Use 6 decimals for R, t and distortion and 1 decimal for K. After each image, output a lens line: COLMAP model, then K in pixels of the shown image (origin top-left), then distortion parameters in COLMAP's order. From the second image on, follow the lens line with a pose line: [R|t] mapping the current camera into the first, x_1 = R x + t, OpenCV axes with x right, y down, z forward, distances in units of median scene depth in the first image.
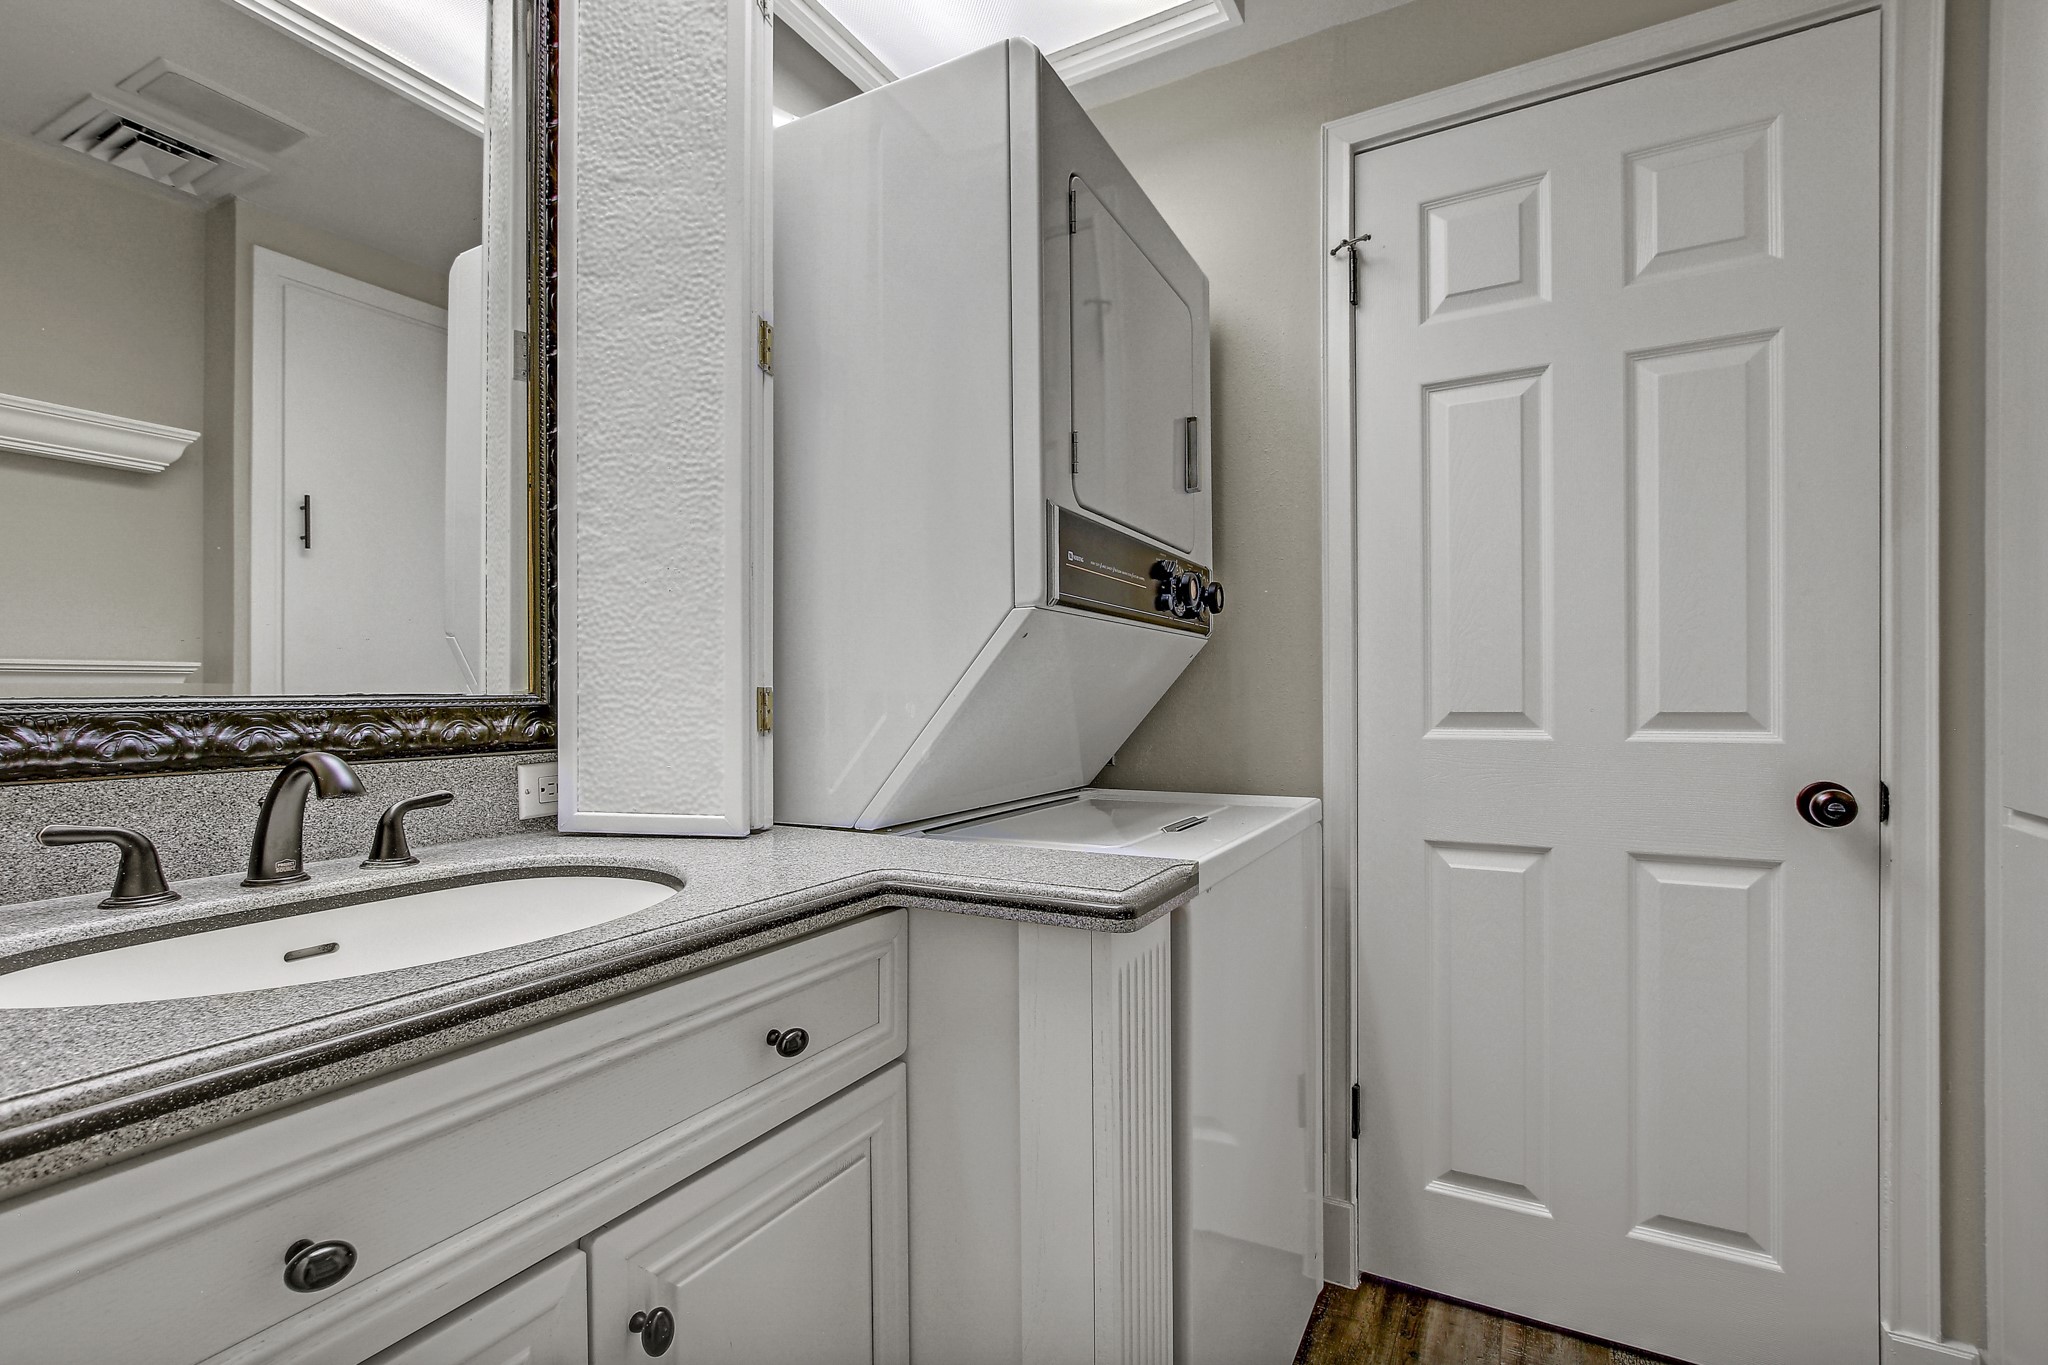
lens RADIAL K [[949.5, 0, 1027.8], [0, 949.5, 702.3], [0, 0, 1]] dist [0.015711, 0.001466]
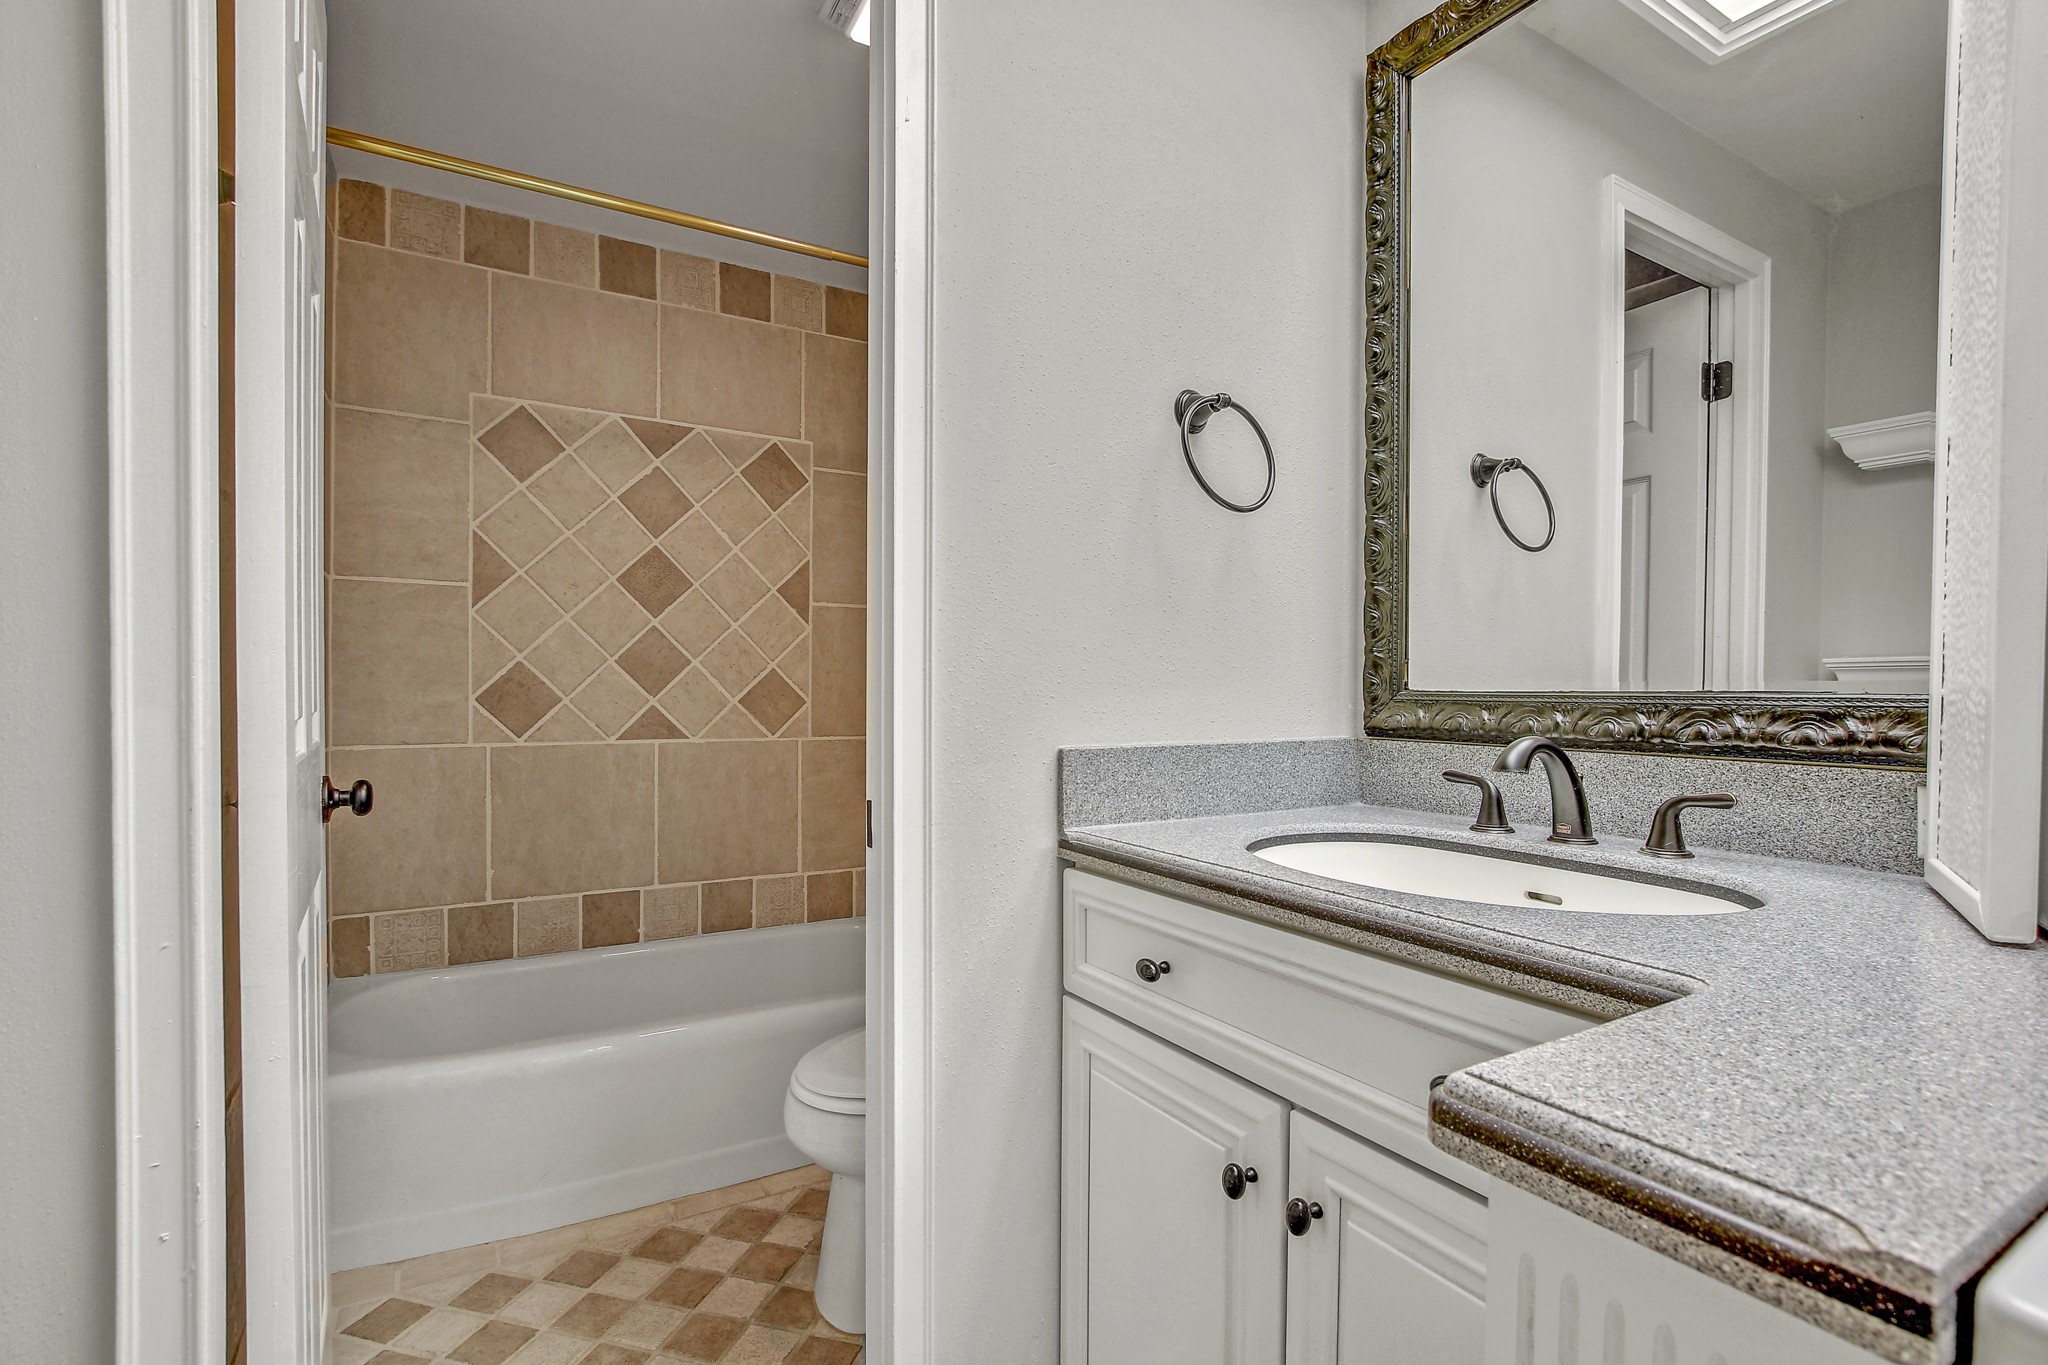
lens RADIAL K [[949.5, 0, 1020.6], [0, 949.5, 684.3], [0, 0, 1]] dist [0.015711, 0.001466]
pose [[-0.495986, 0.002323, -0.868327, 0.505949], [-0.011738, 0.999887, 0.009380, -0.014873], [0.868251, 0.014845, -0.495903, 0.774374]]
